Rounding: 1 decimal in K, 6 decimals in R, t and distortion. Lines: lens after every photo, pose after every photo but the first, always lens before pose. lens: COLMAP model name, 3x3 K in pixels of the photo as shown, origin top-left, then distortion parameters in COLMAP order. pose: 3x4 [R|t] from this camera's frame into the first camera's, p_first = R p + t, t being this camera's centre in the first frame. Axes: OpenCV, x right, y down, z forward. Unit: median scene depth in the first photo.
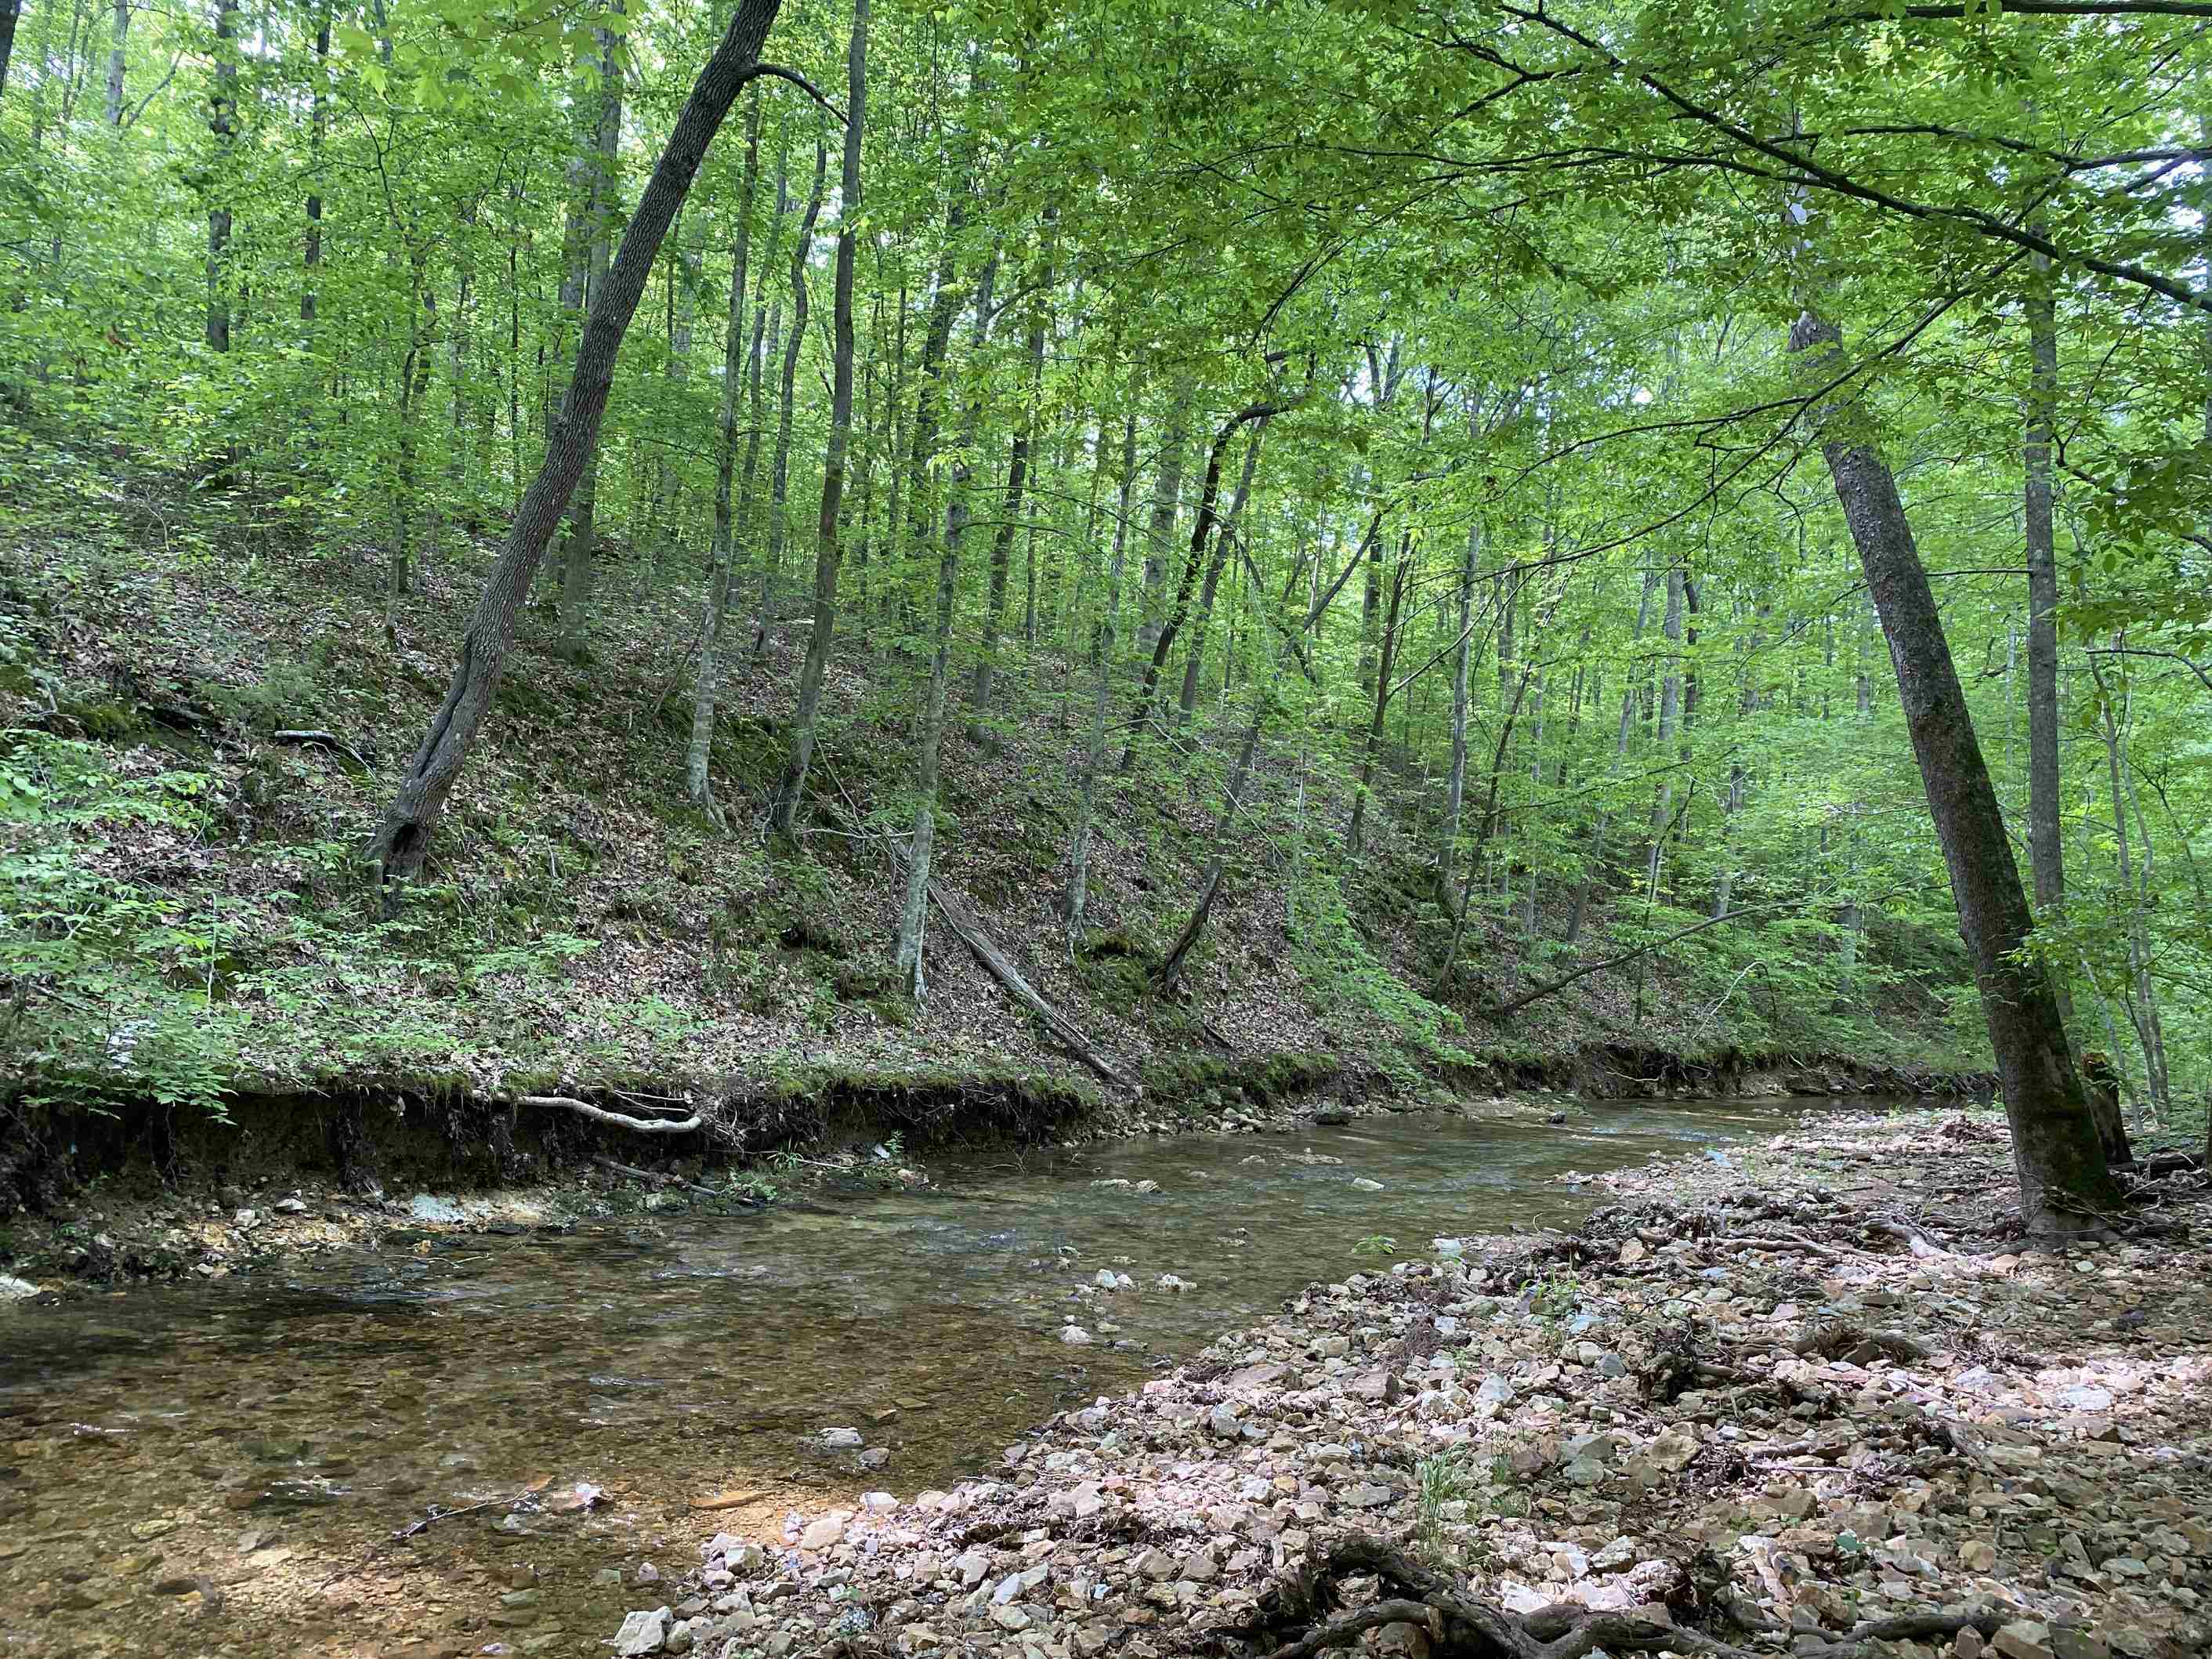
lens RADIAL K [[1670.3, 0, 1100.6], [0, 1670.3, 806.7], [0, 0, 1]] dist [0.049048, -0.070644]
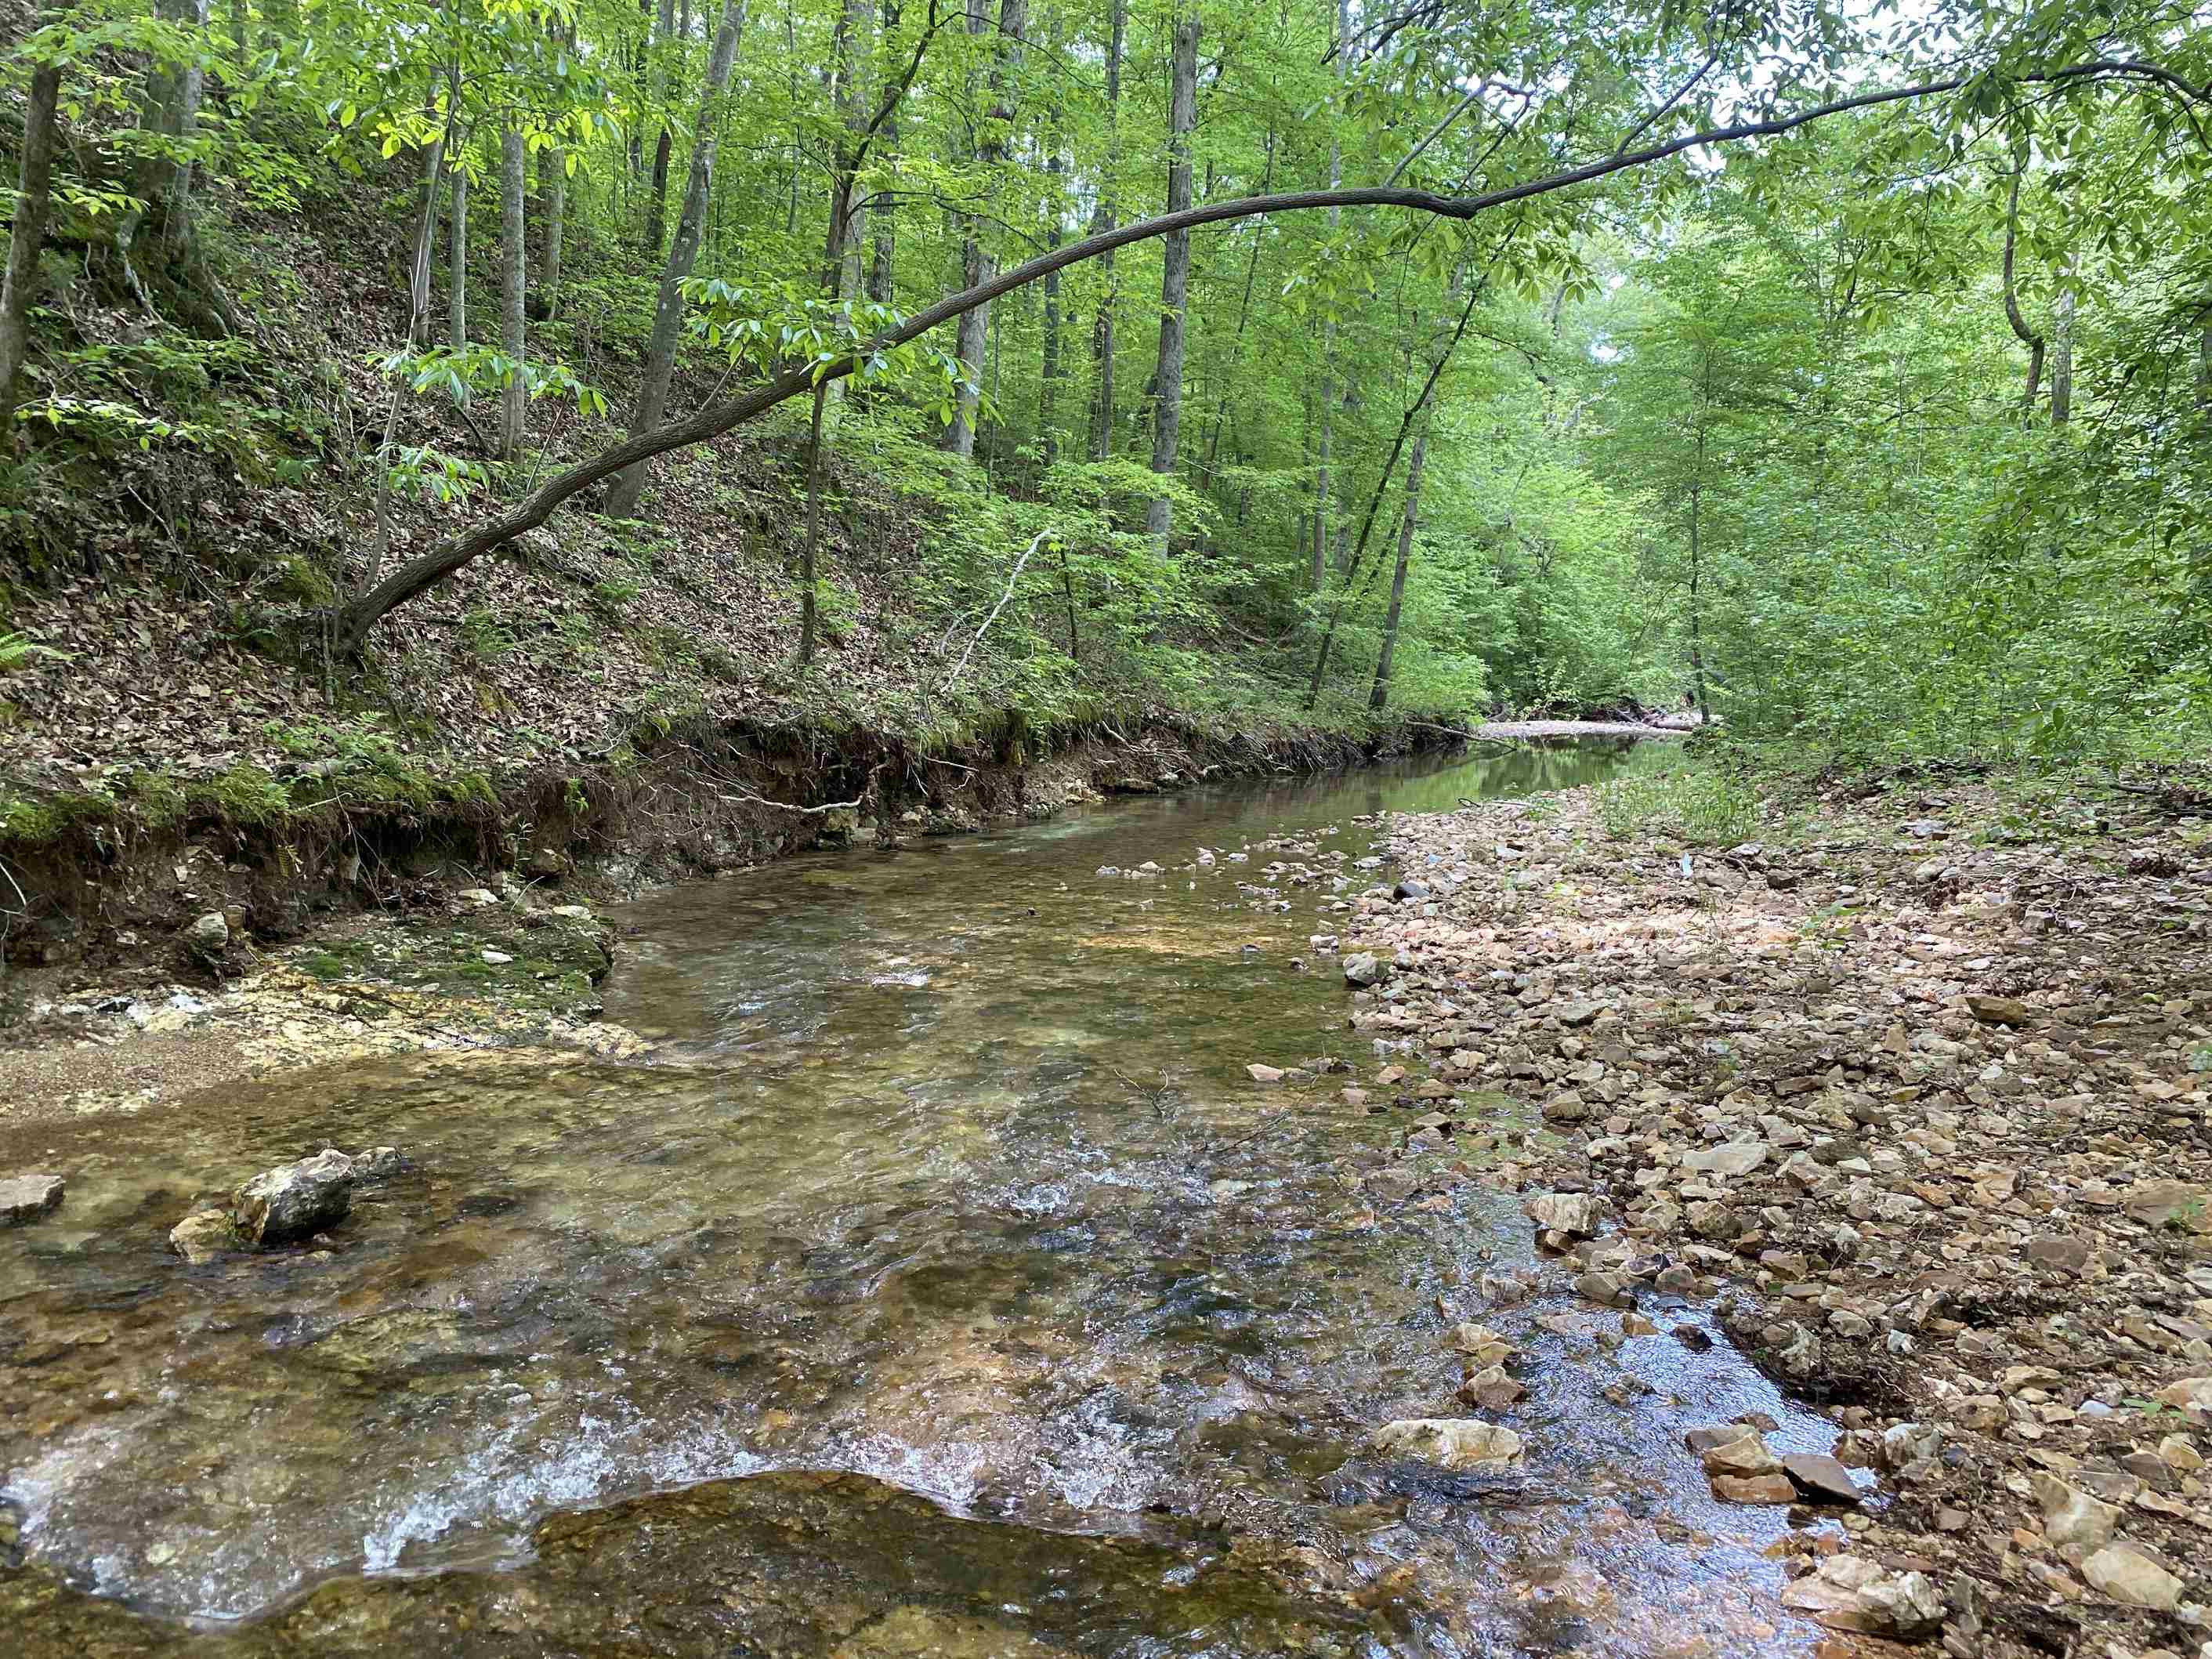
lens RADIAL K [[1670.3, 0, 1091.1], [0, 1670.3, 837.6], [0, 0, 1]] dist [0.049048, -0.070644]
pose [[0.891917, -0.083171, 0.444485, 0.303788], [-0.010798, 0.978743, 0.204806, 0.132524], [-0.452071, -0.187469, 0.872059, 0.933095]]
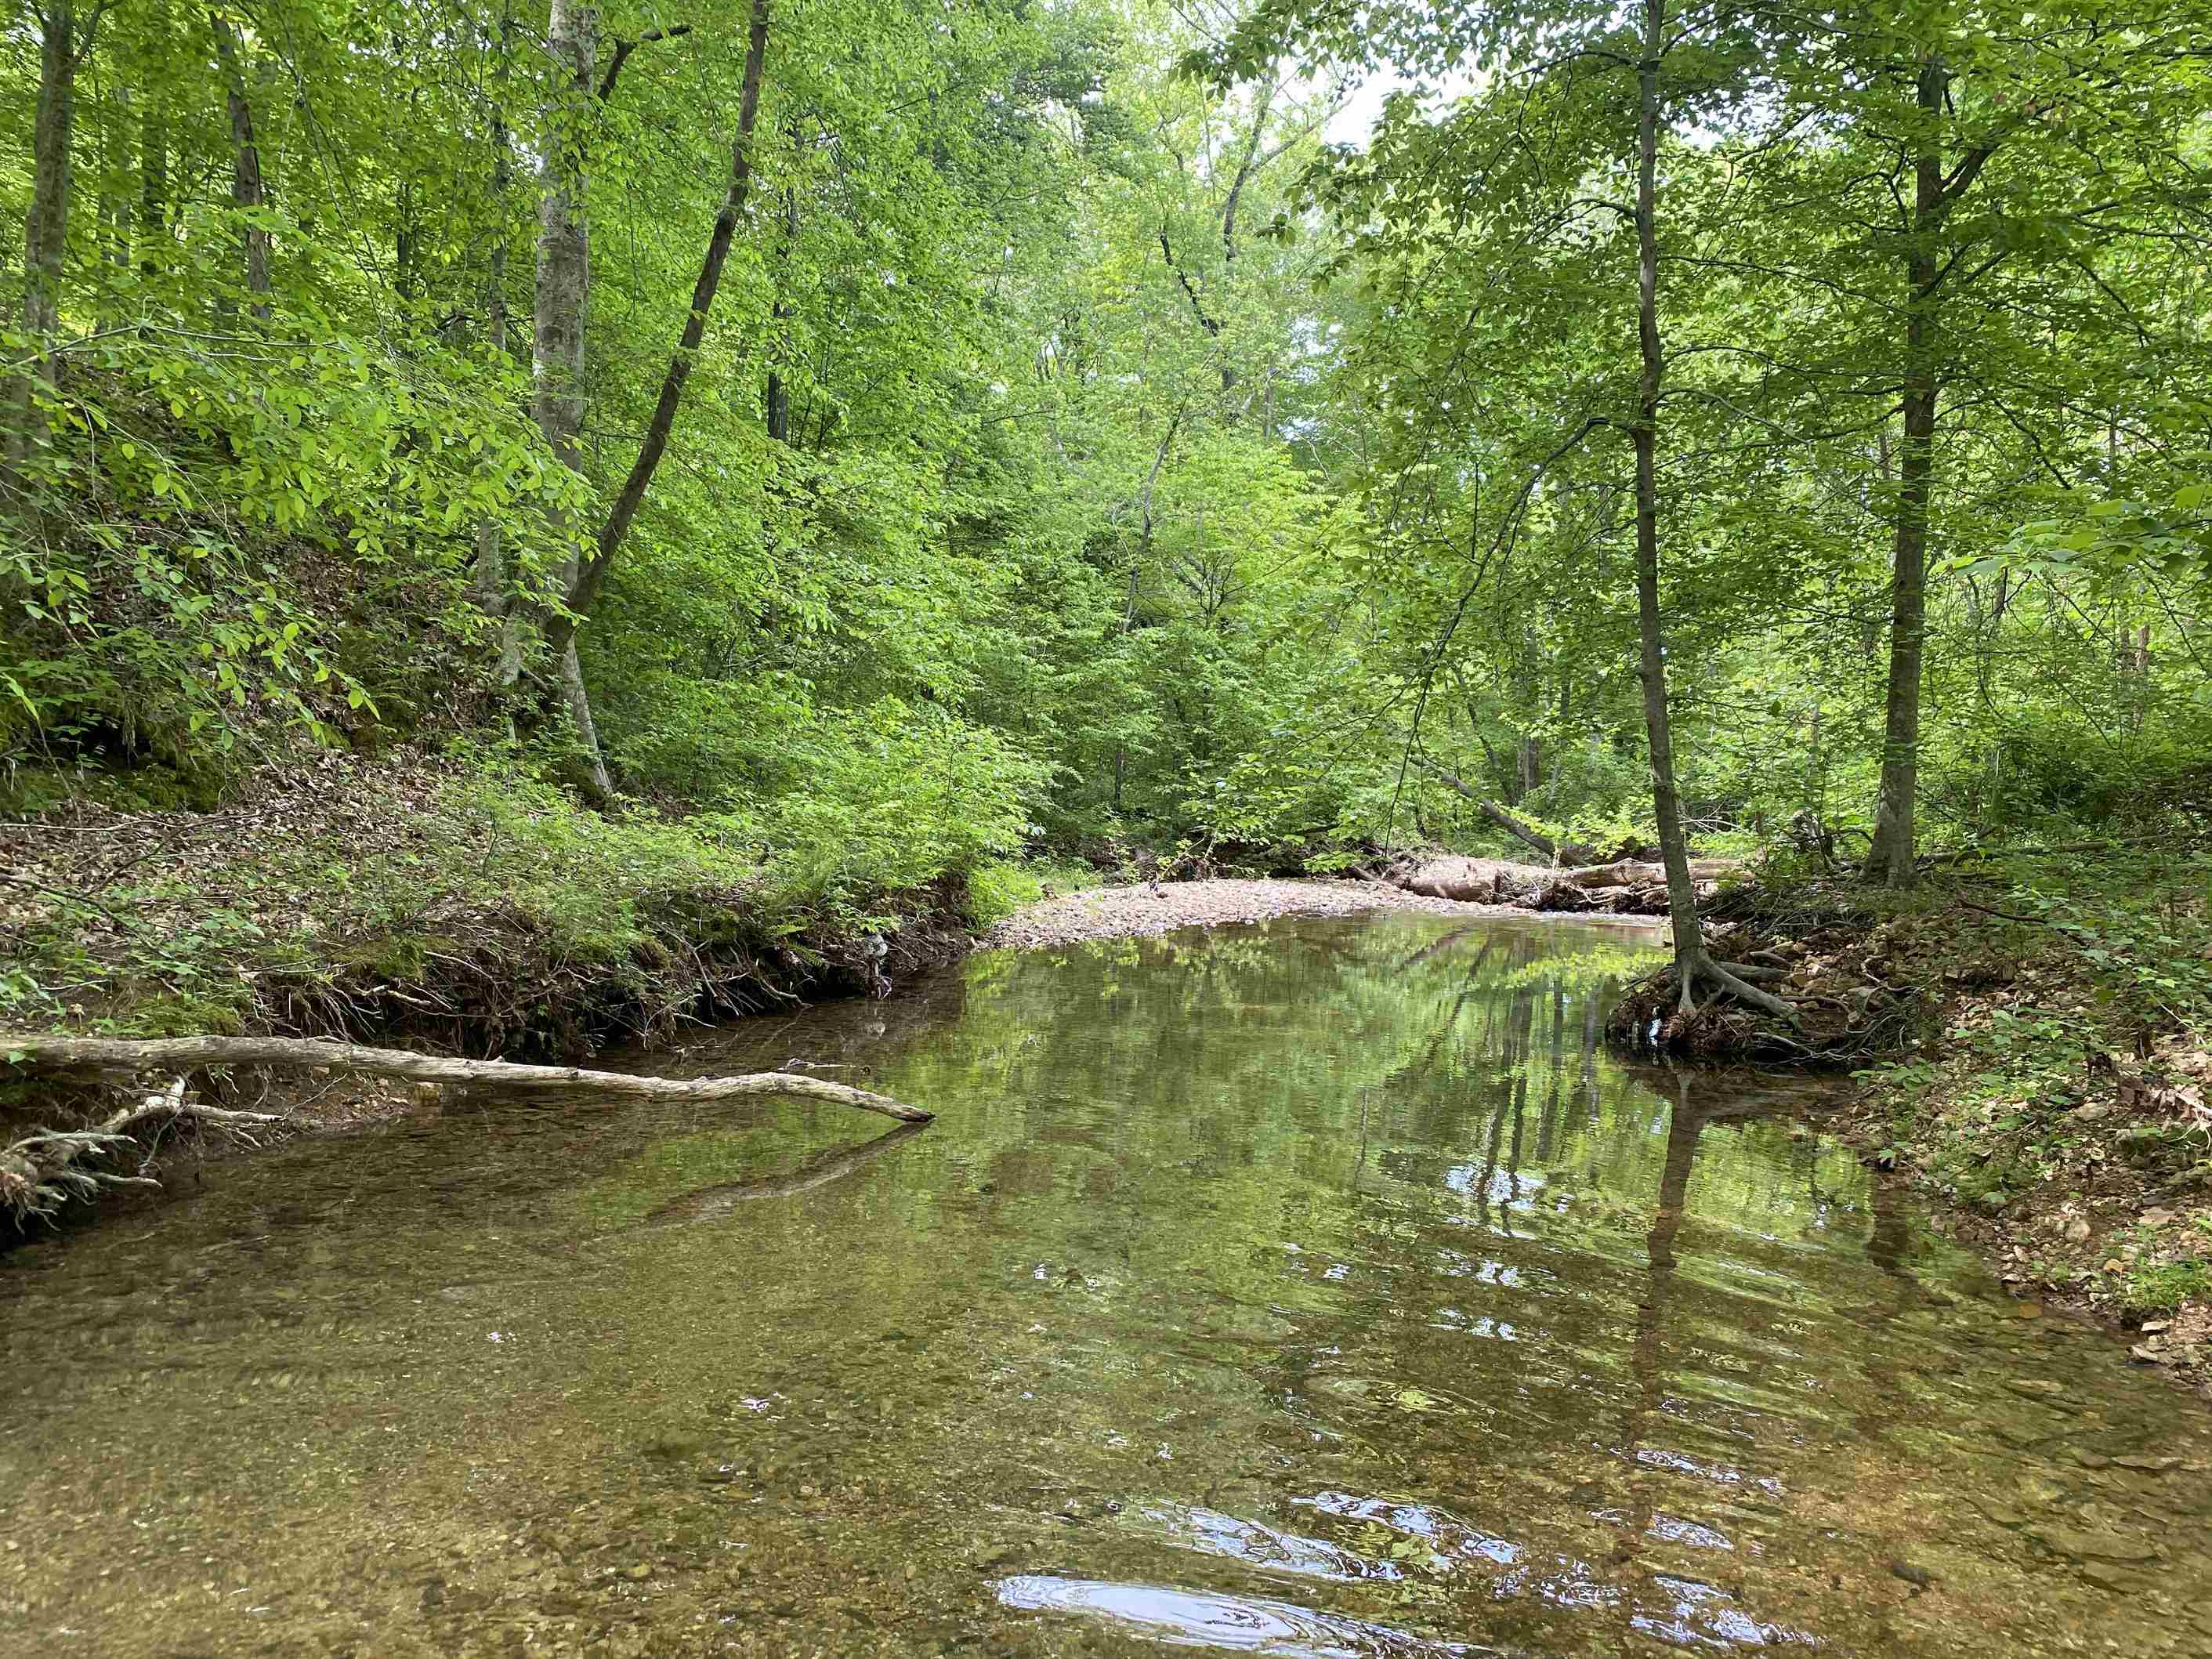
lens RADIAL K [[1670.3, 0, 1083.0], [0, 1670.3, 827.1], [0, 0, 1]] dist [0.049048, -0.070644]
pose [[0.810838, -0.042217, 0.583746, 1.210355], [-0.034182, 0.992277, 0.119242, 0.276977], [-0.584272, -0.116640, 0.803133, 1.873226]]
